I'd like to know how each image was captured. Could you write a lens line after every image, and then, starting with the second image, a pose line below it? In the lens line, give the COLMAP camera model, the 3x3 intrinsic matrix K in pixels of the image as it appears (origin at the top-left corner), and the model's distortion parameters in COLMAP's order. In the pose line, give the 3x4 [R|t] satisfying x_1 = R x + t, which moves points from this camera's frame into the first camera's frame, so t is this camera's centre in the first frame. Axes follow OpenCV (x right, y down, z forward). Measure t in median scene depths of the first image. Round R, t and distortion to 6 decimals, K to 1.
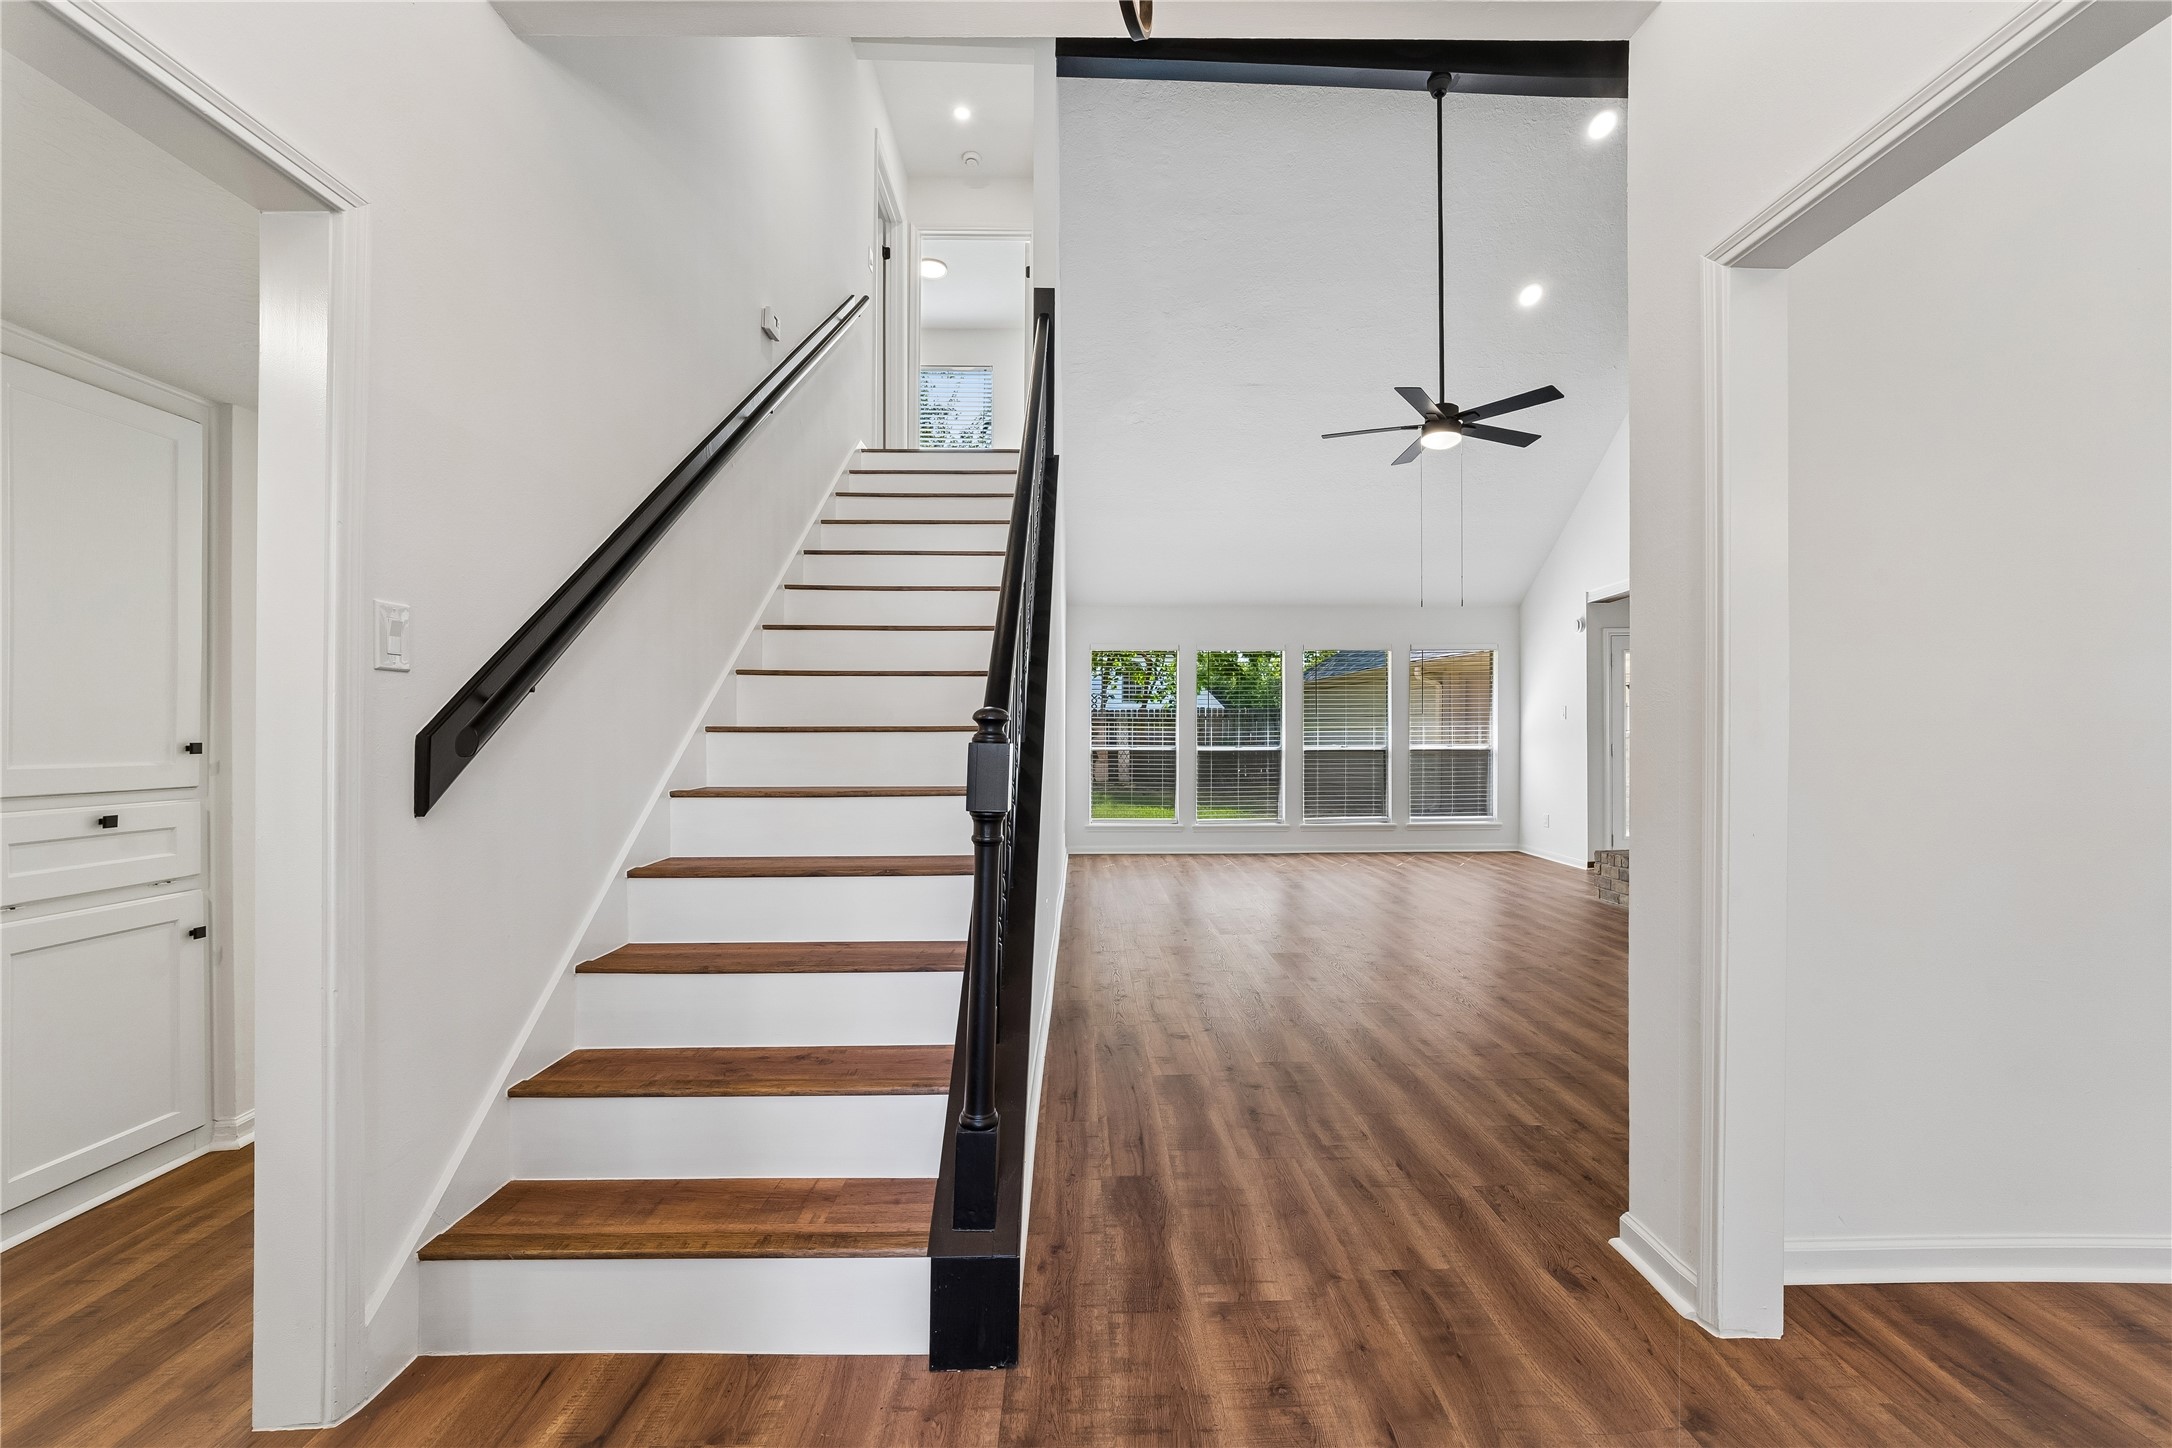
lens RADIAL K [[882.9, 0, 1079.4], [0, 882.9, 741.2], [0, 0, 1]] dist [-0.026089, 0.012586]
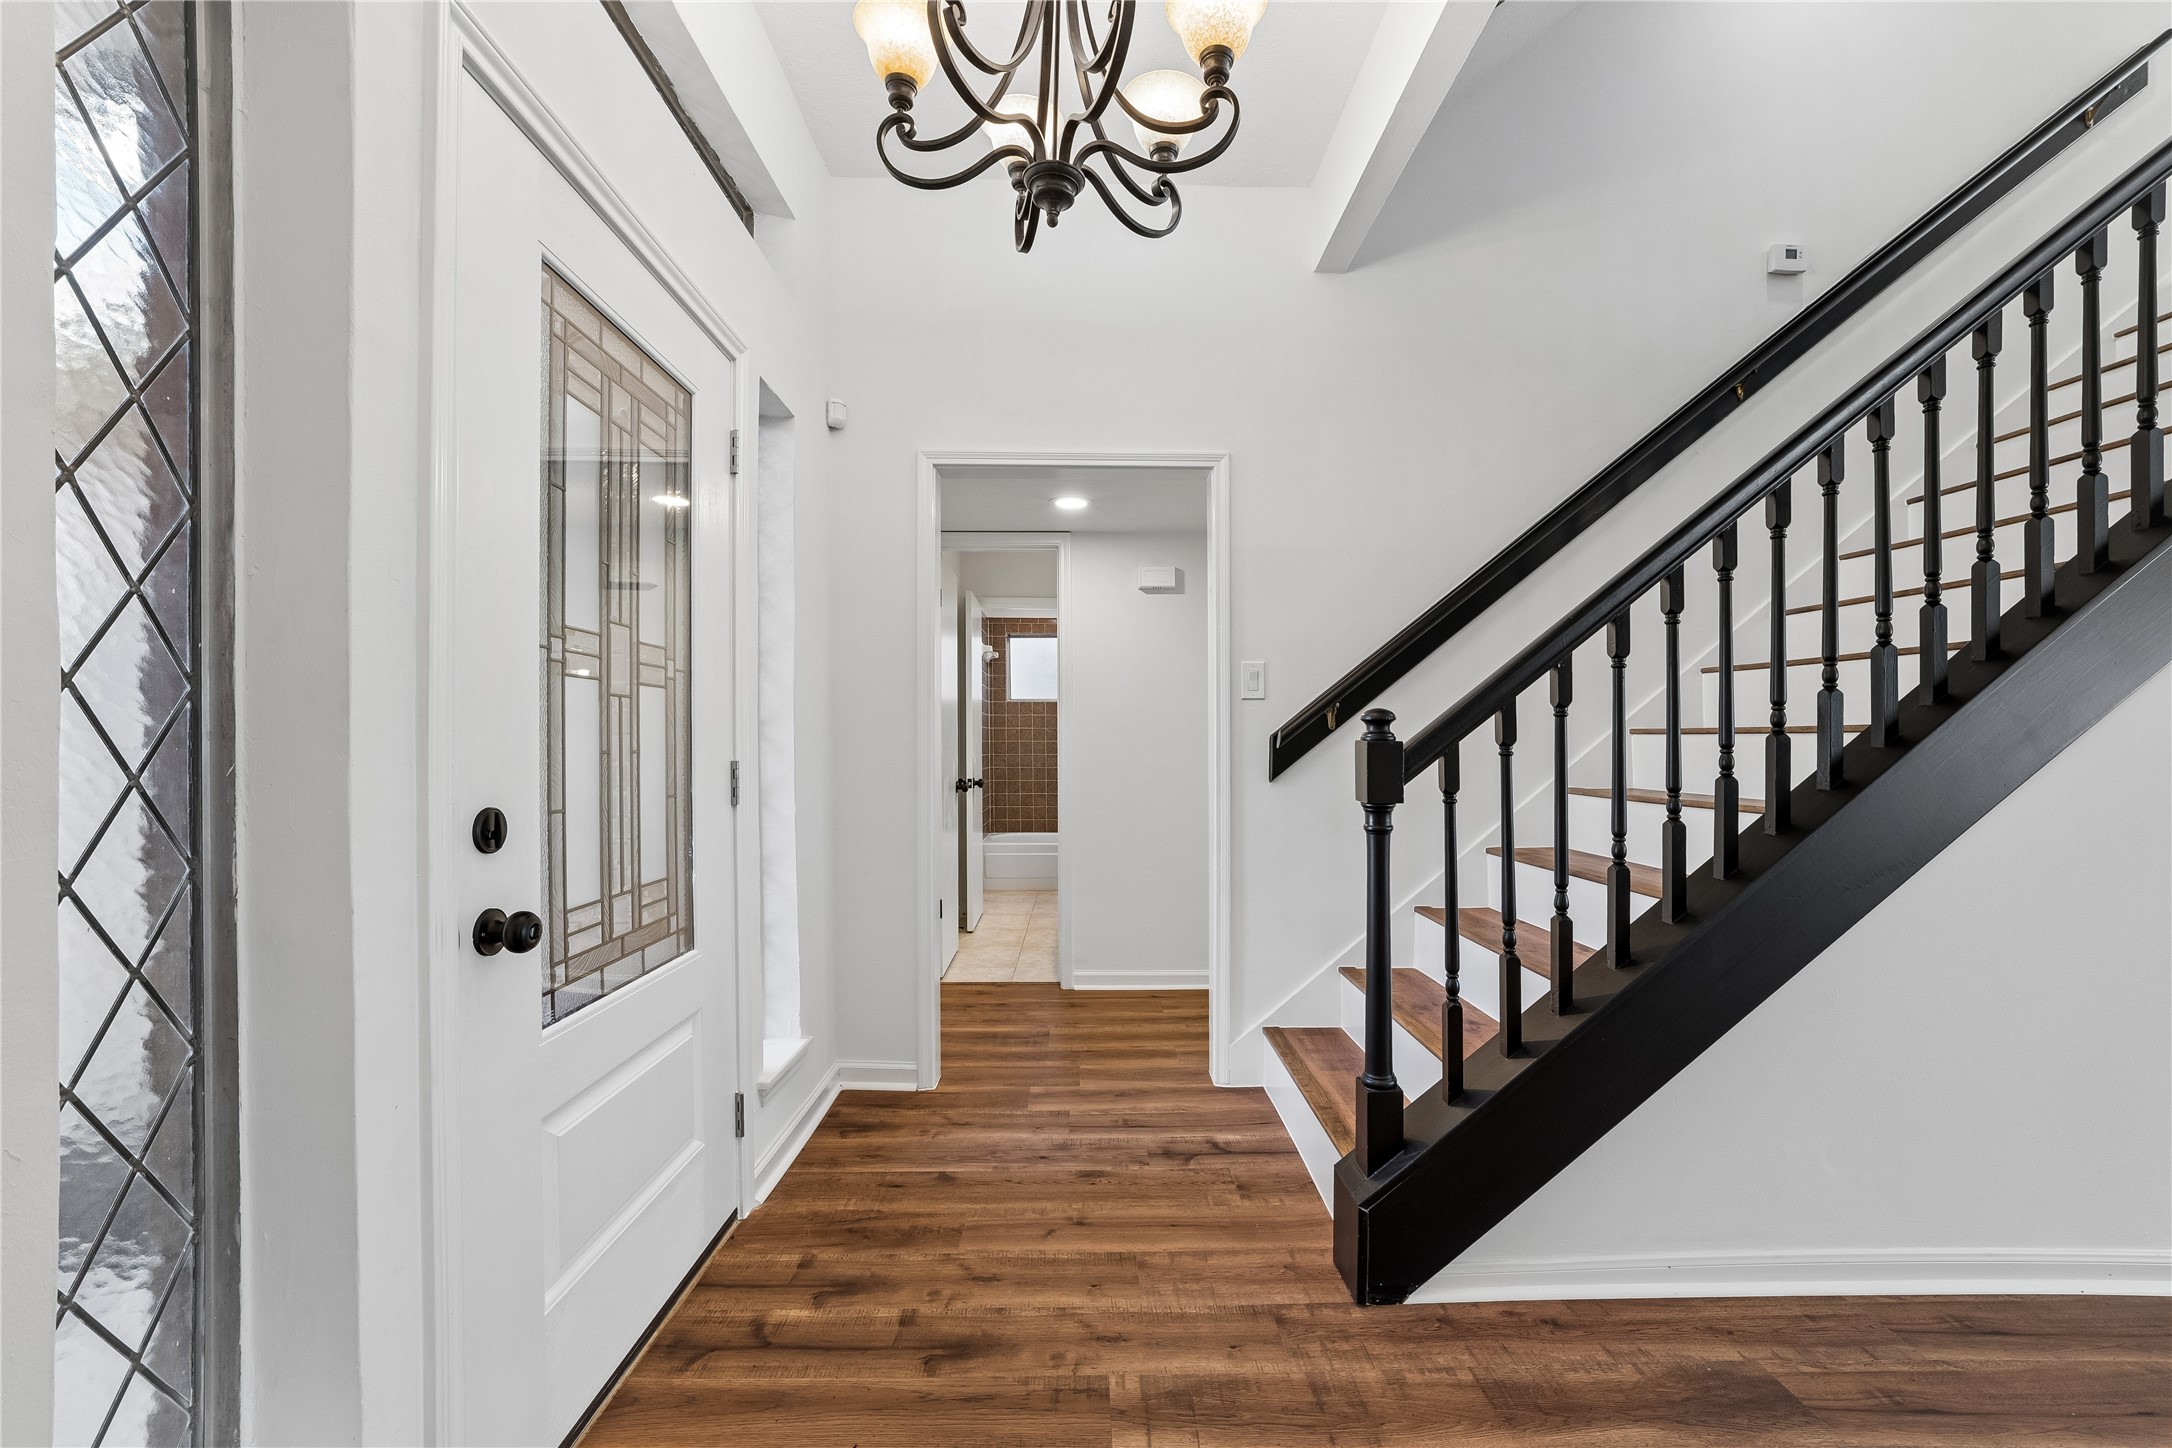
lens RADIAL K [[882.9, 0, 1079.4], [0, 882.9, 741.2], [0, 0, 1]] dist [-0.026089, 0.012586]
pose [[-0.023644, 0.003681, -0.999714, 1.006972], [-0.003545, 0.999987, 0.003765, 0.001573], [0.999714, 0.003633, -0.023630, 0.655375]]
